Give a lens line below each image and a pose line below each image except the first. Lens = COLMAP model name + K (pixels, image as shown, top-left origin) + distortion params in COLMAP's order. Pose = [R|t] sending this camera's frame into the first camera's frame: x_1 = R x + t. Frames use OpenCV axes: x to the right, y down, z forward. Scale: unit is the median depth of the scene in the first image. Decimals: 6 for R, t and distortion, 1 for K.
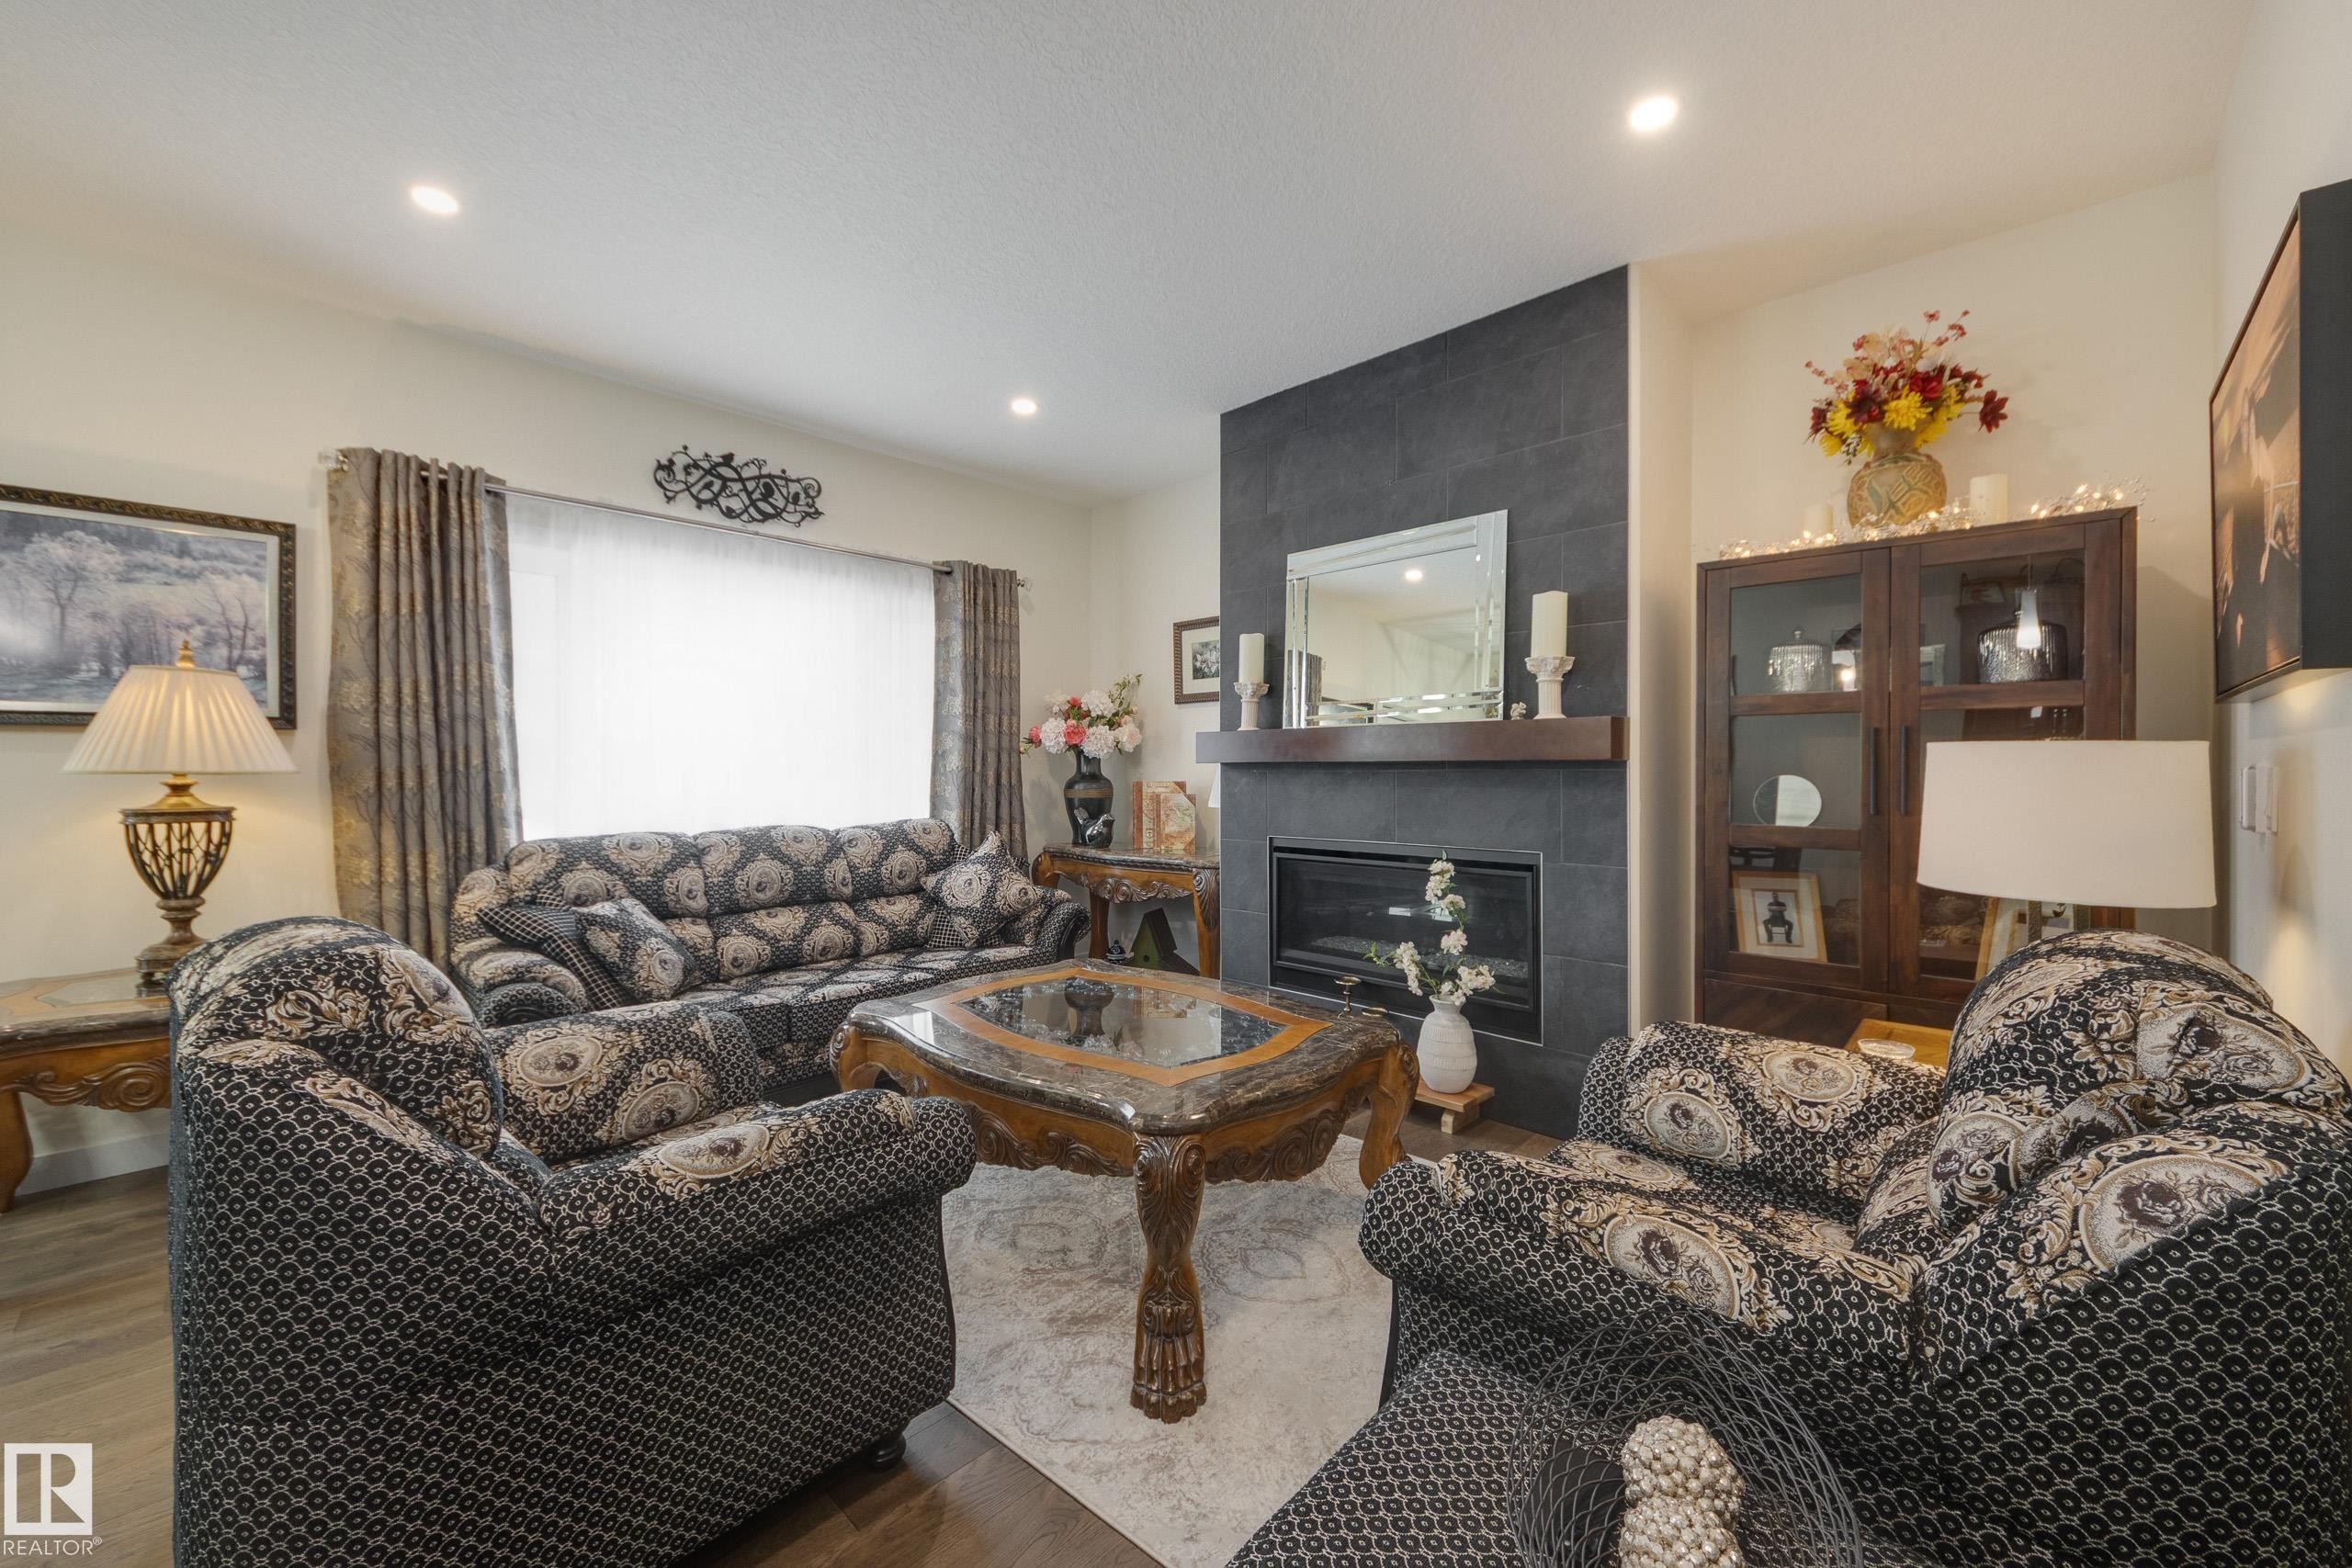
lens RADIAL K [[898.1, 0, 1181.0], [0, 898.1, 776.1], [0, 0, 1]] dist [0.011937, -0.006428]
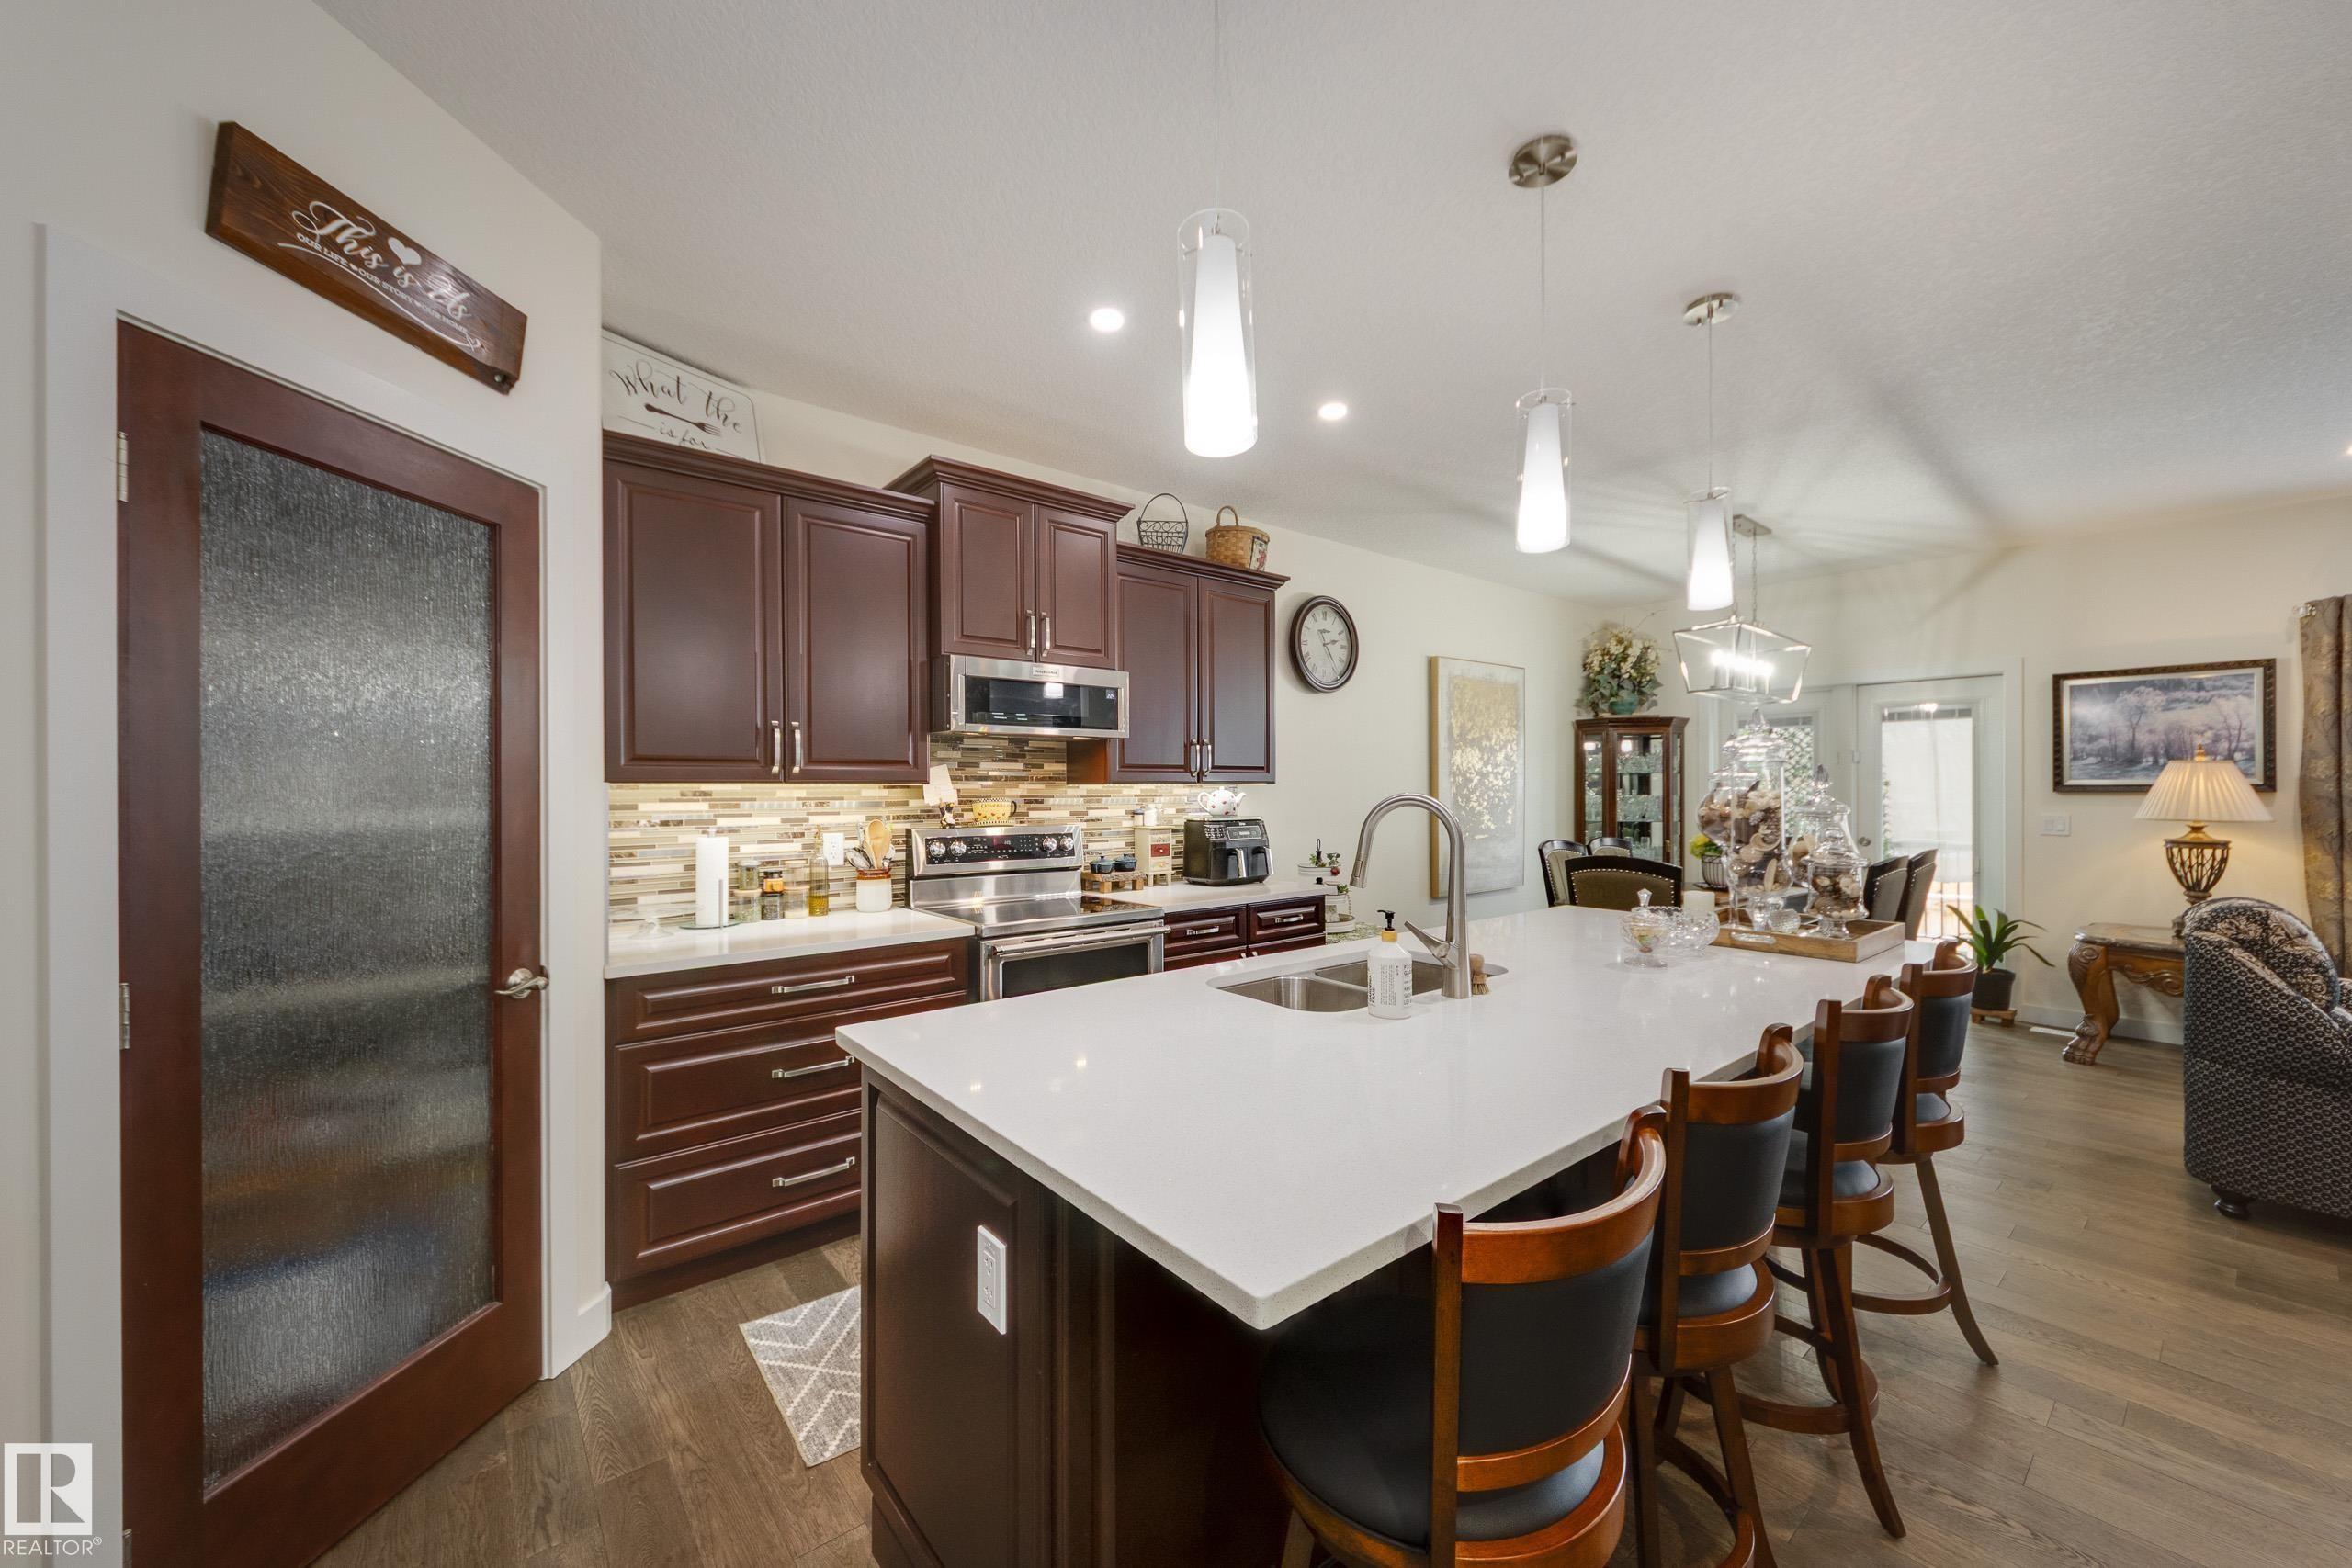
lens RADIAL K [[888.7, 0, 1169.7], [0, 888.7, 786.1], [0, 0, 1]] dist [0.000415, -0.000271]
pose [[-0.133783, -0.000932, -0.991010, 0.689627], [-0.004080, 0.999992, -0.000390, -0.047994], [0.991002, 0.003991, -0.133785, -0.592637]]
